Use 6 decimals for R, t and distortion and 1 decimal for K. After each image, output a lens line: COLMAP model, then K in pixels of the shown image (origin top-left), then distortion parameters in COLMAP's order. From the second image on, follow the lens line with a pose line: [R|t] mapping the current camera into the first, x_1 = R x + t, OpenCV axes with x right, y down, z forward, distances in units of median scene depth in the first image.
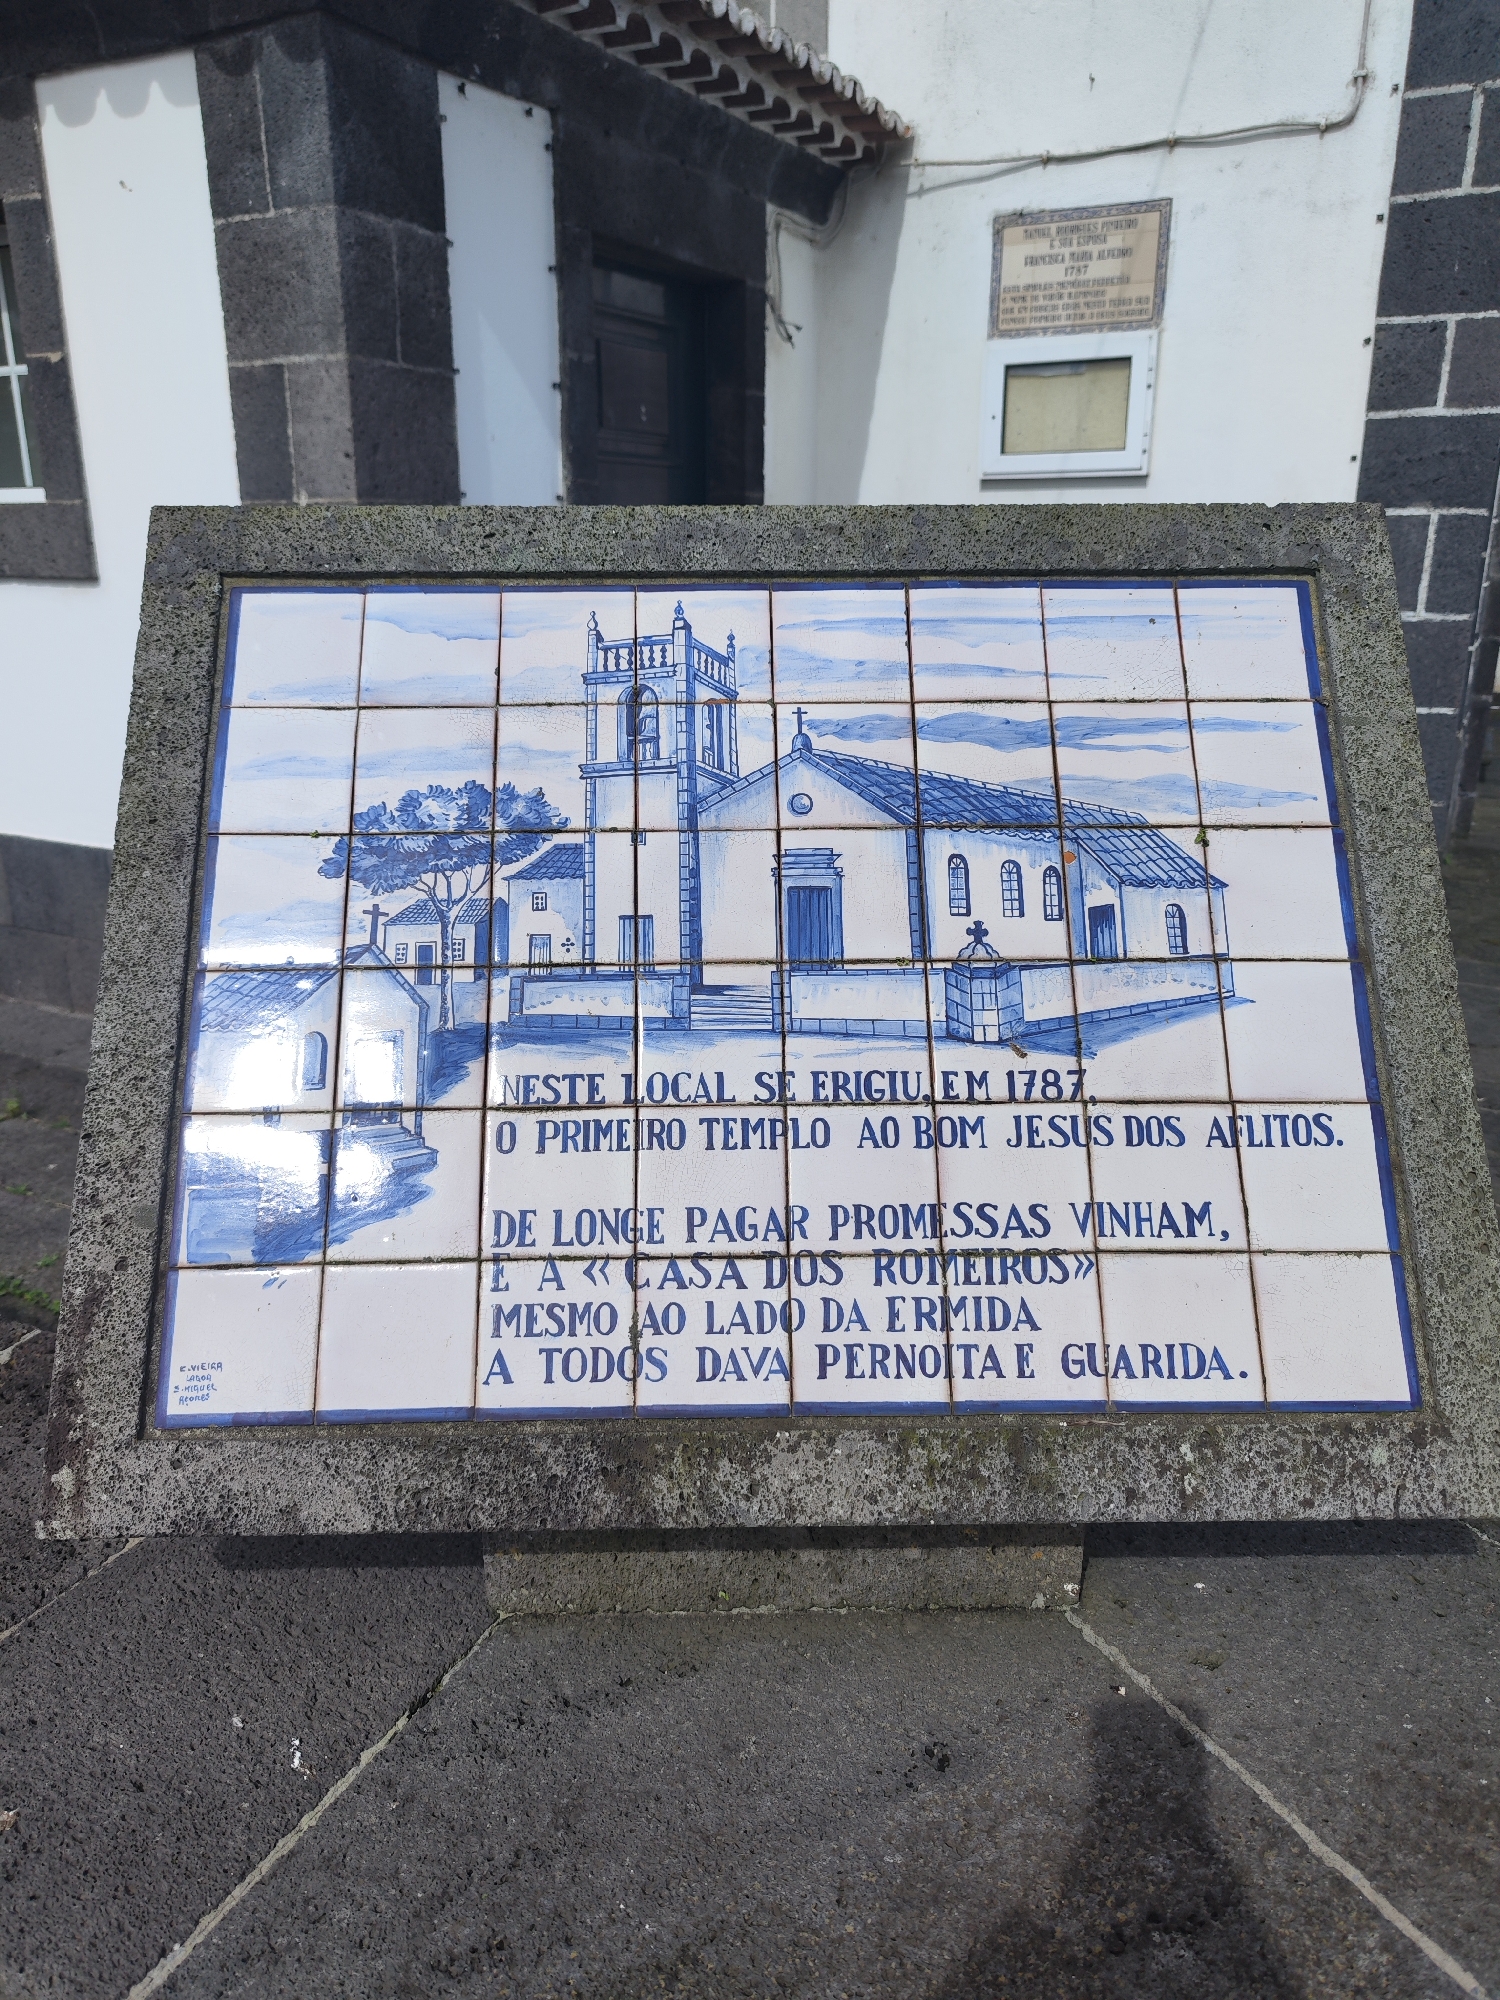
lens RADIAL K [[1419.0, 0, 750.0], [0, 1419.0, 1000.0], [0, 0, 1]] dist [0.005297, 0.001309]
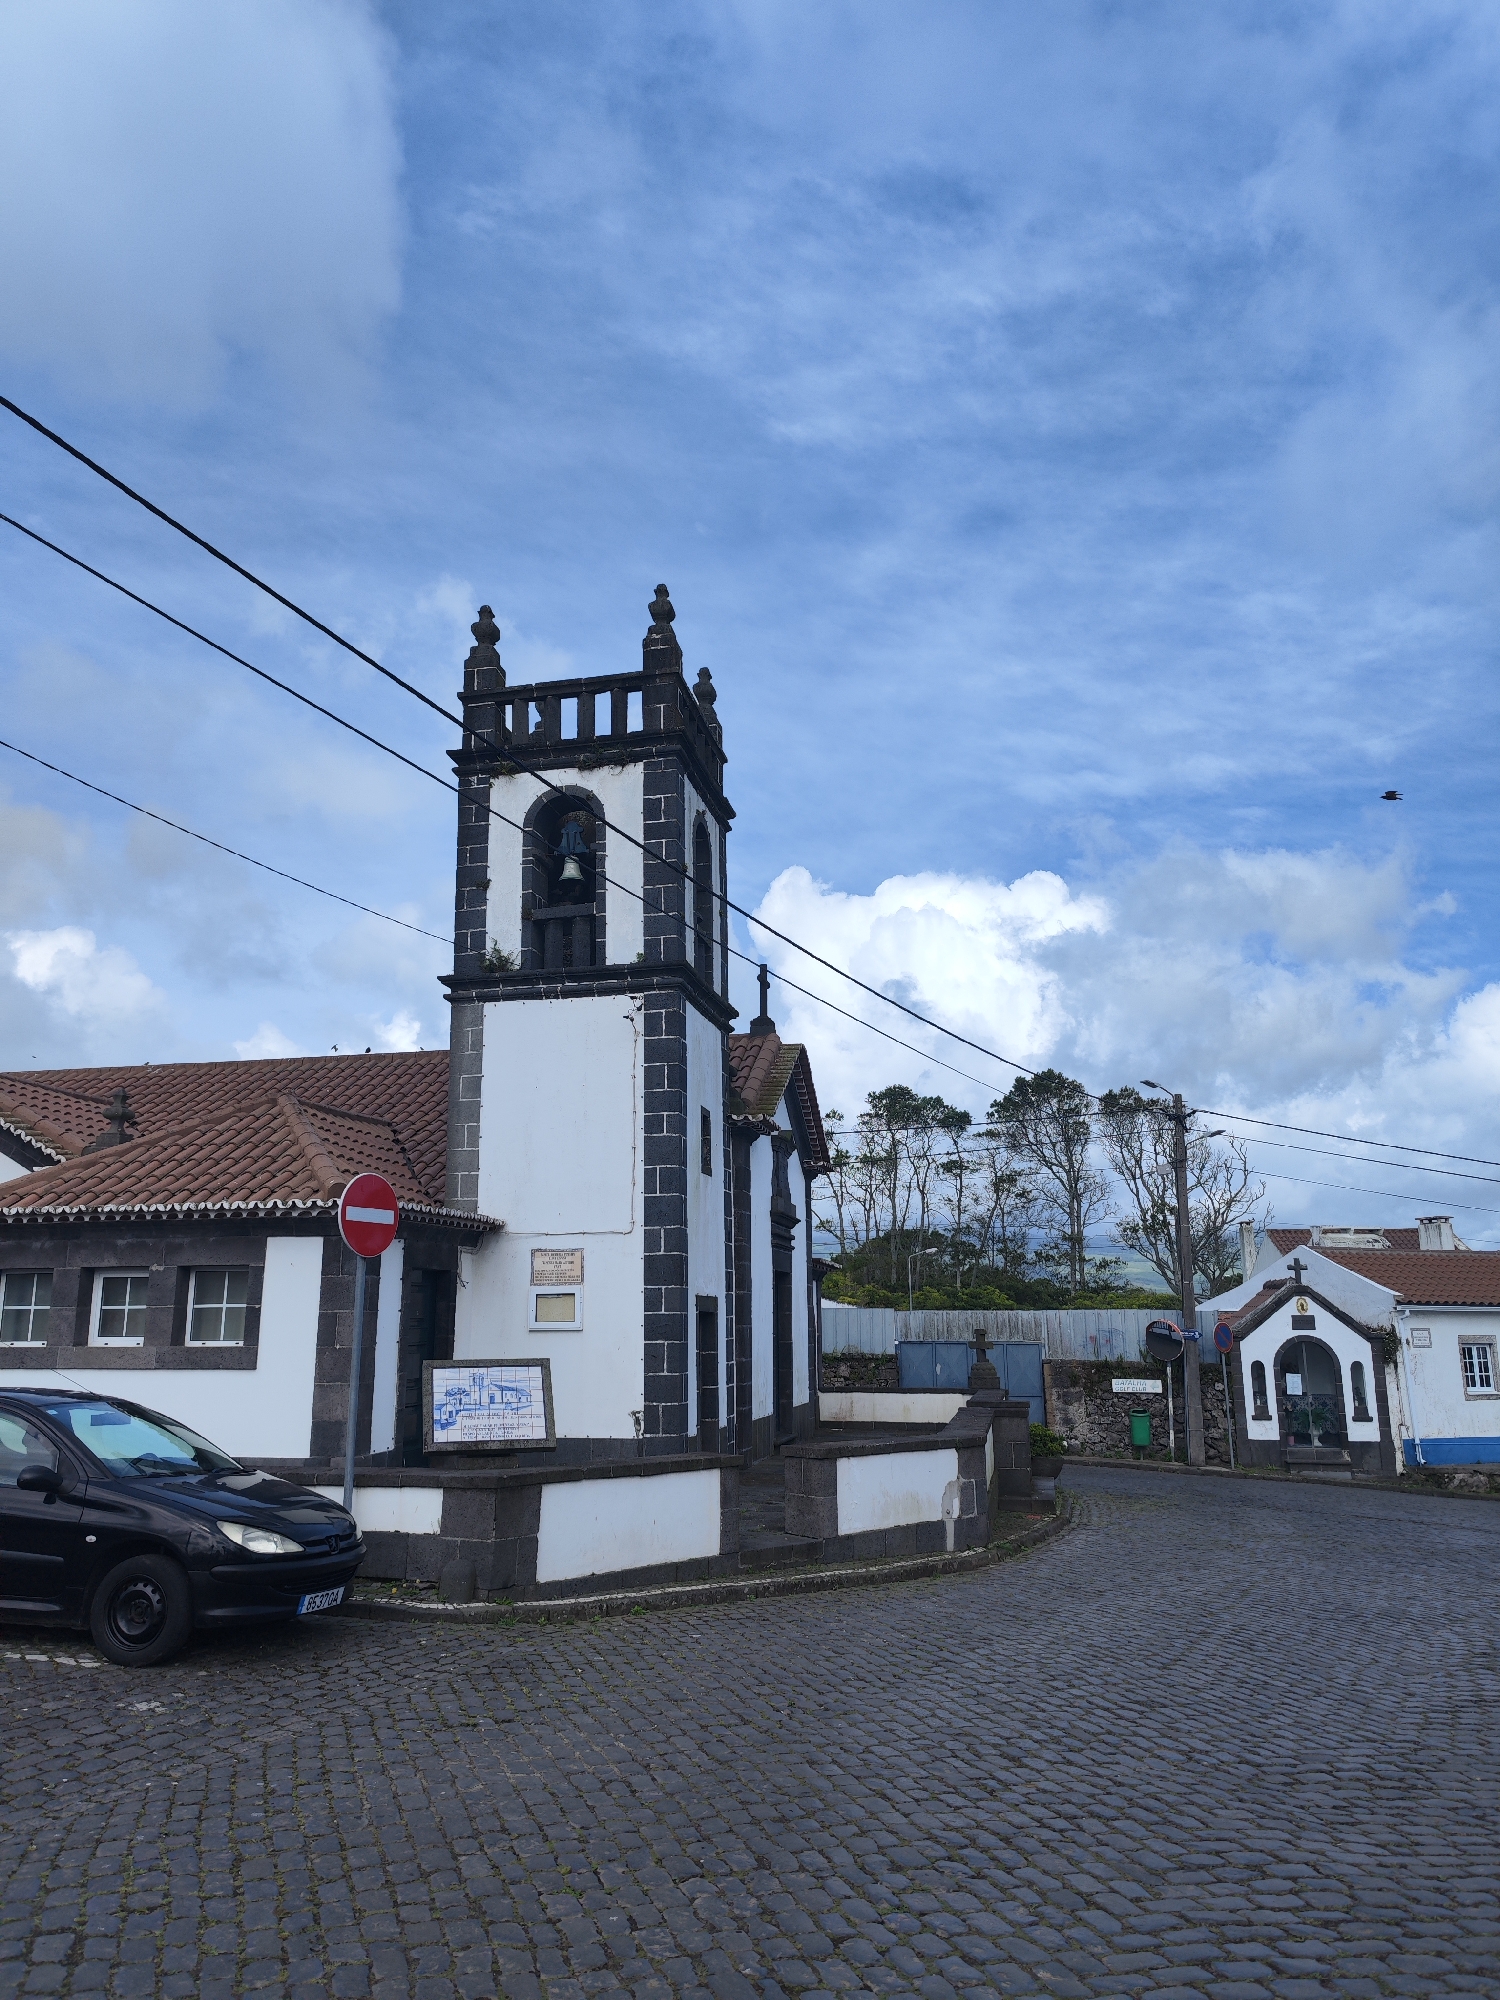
lens RADIAL K [[1419.0, 0, 750.0], [0, 1419.0, 1000.0], [0, 0, 1]] dist [0.005297, 0.001309]
pose [[0.964085, 0.051692, 0.260513, -0.256878], [0.088198, 0.862901, -0.497617, 0.713027], [-0.250520, 0.502722, 0.827351, -2.464554]]
